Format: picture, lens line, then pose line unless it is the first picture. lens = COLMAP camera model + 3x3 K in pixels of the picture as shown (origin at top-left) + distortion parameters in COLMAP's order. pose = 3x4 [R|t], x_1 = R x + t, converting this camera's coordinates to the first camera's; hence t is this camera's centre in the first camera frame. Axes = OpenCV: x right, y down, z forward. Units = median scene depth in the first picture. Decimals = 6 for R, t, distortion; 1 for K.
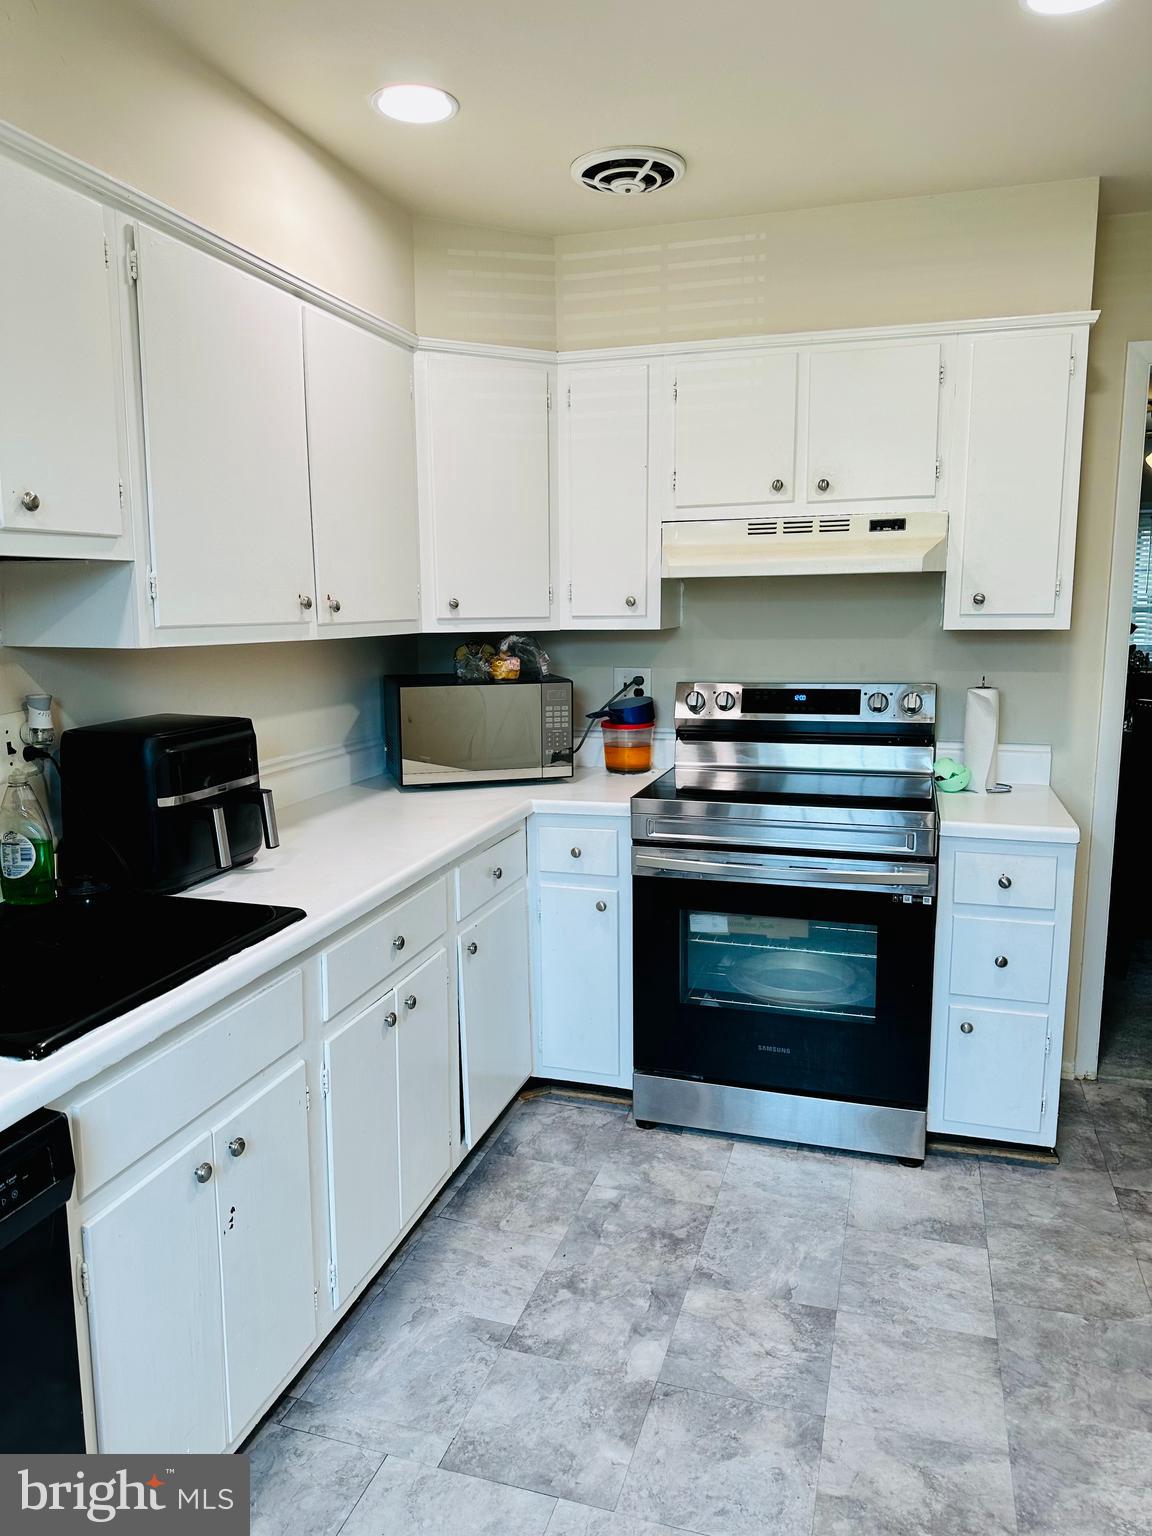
lens RADIAL K [[1076.2, 0, 573.0], [0, 1076.2, 767.9], [0, 0, 1]] dist [-0.013259, -0.010298]
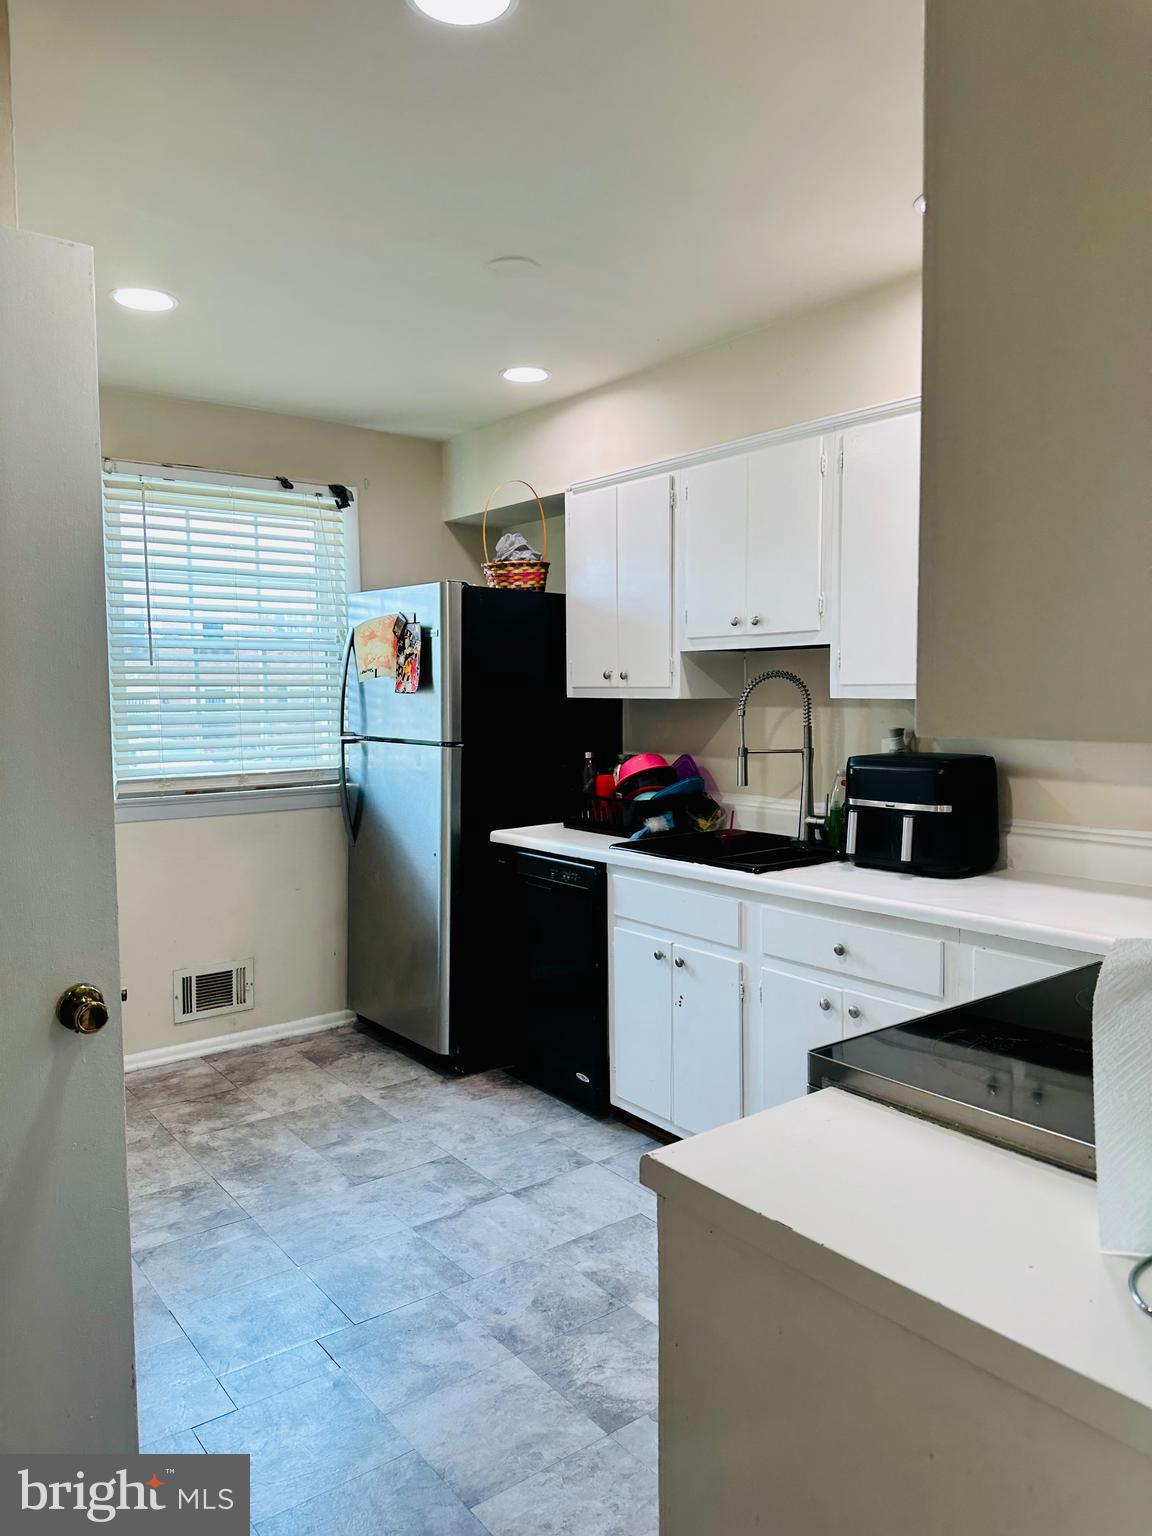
lens RADIAL K [[1076.2, 0, 576.1], [0, 1076.2, 772.6], [0, 0, 1]] dist [-0.013259, -0.010298]
pose [[-0.570907, 0.085724, -0.816527, 1.120328], [-0.104306, 0.978902, 0.175701, -0.246960], [0.814362, 0.185477, -0.549921, 1.596398]]
